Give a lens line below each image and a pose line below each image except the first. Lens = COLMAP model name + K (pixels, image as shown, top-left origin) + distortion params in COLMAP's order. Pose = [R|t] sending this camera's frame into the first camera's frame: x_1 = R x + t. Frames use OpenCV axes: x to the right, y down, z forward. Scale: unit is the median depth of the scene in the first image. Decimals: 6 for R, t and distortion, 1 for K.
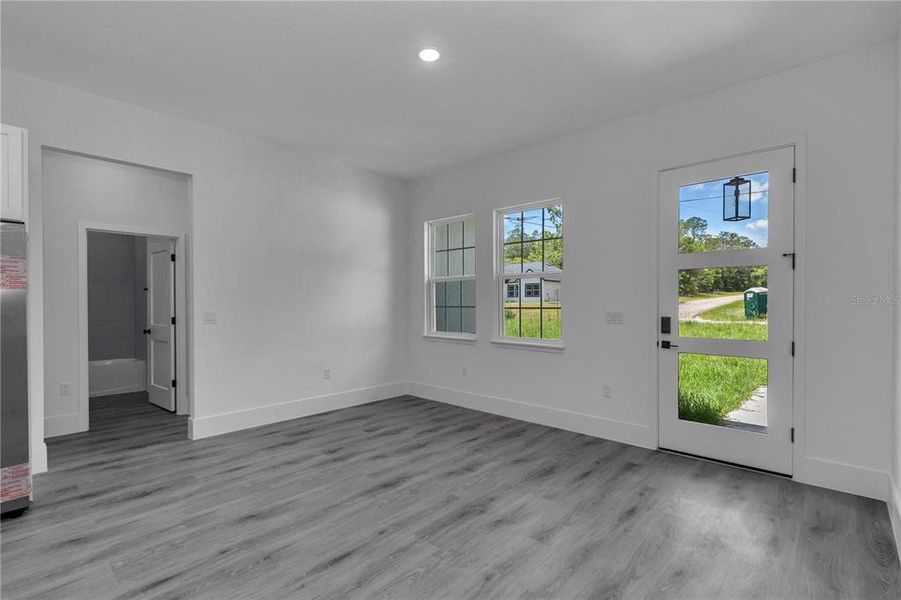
lens RADIAL K [[414.9, 0, 442.1], [0, 414.9, 305.4], [0, 0, 1]] dist [0.003764, 0.000464]
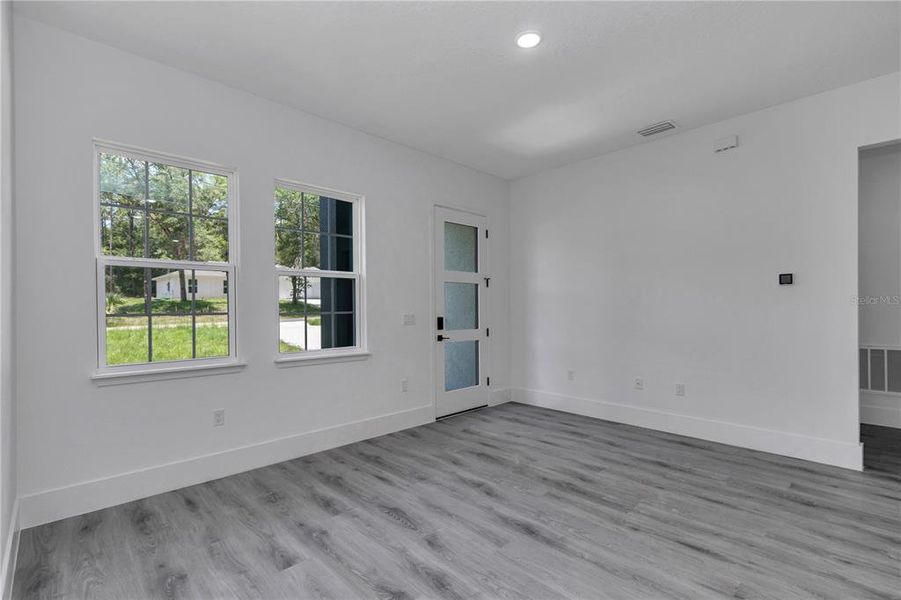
lens RADIAL K [[414.9, 0, 441.1], [0, 414.9, 303.7], [0, 0, 1]] dist [0.003764, 0.000464]
pose [[0.064402, 0.006212, 0.997905, -0.810945], [0.012522, 0.999897, -0.007033, -0.005482], [-0.997845, 0.012948, 0.064318, 0.947417]]
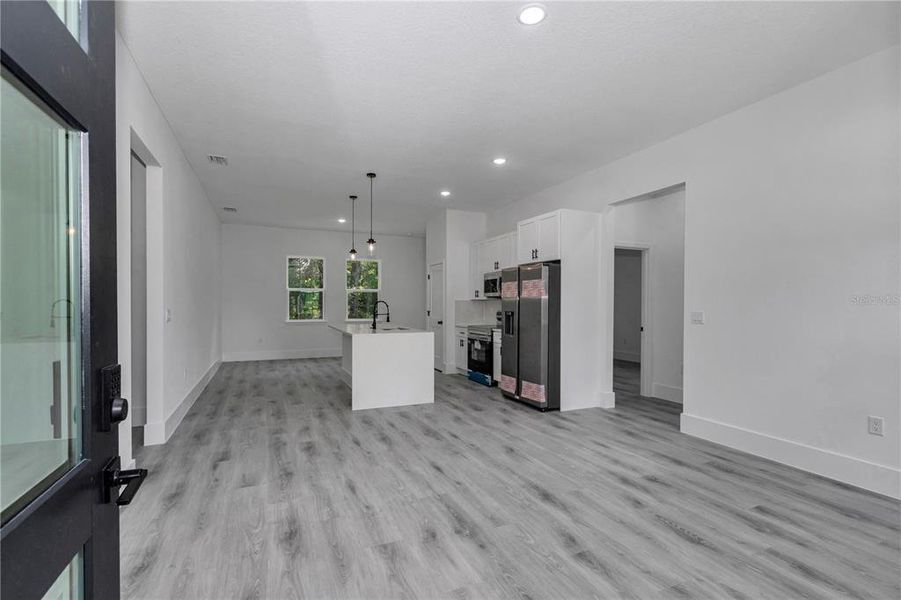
lens RADIAL K [[414.9, 0, 447.4], [0, 414.9, 307.9], [0, 0, 1]] dist [0.003764, 0.000464]
pose [[-0.386278, 0.008782, -0.922341, 0.693149], [-0.008258, 0.999882, 0.012979, -0.001684], [0.922346, 0.012630, -0.386159, 0.977808]]
